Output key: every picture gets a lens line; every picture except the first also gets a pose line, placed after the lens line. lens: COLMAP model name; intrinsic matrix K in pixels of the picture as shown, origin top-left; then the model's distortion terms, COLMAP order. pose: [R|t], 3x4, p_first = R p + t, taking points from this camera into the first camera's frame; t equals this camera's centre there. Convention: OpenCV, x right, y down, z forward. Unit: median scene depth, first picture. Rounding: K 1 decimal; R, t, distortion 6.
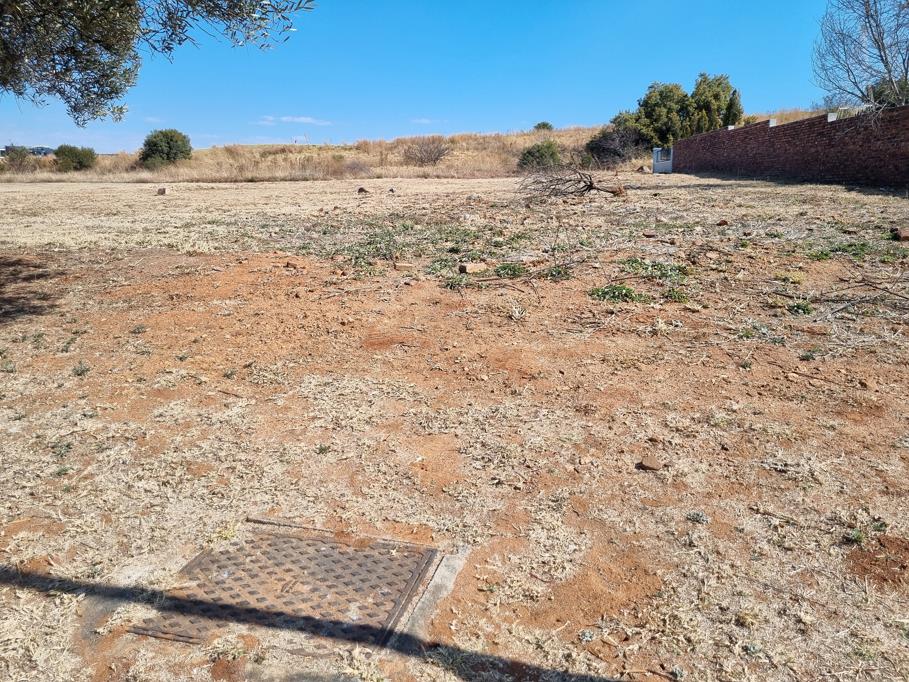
lens RADIAL K [[626.4, 0, 454.5], [0, 626.4, 341.0], [0, 0, 1]] dist [0.062254, -0.049144]
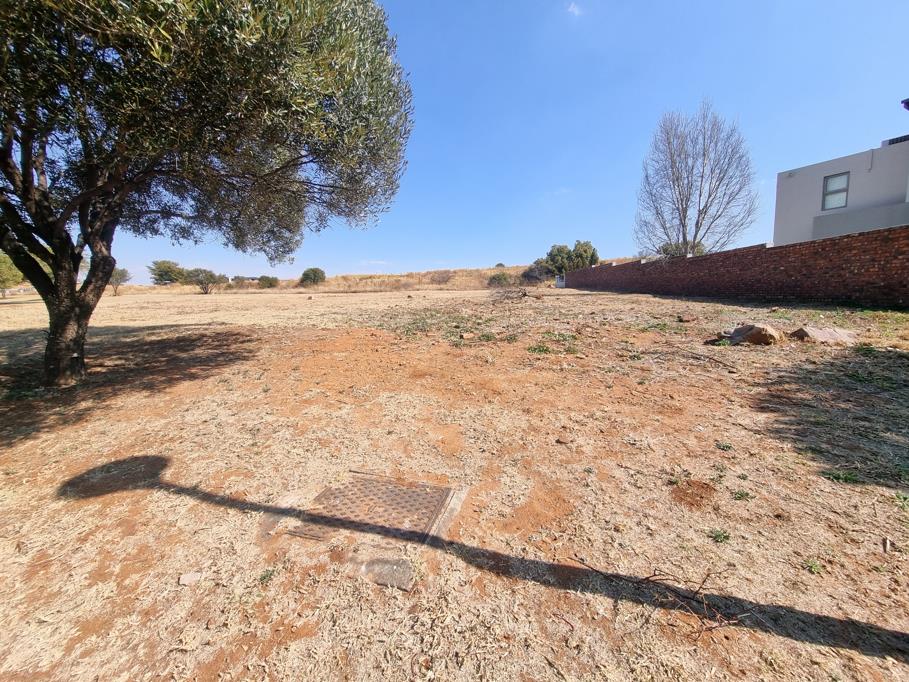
lens RADIAL K [[626.4, 0, 454.5], [0, 626.4, 341.0], [0, 0, 1]] dist [0.062254, -0.049144]
pose [[0.995478, -0.008804, 0.094582, -0.188356], [0.024325, 0.986123, -0.164227, 0.211331], [-0.091823, 0.165785, 0.981878, -0.869051]]
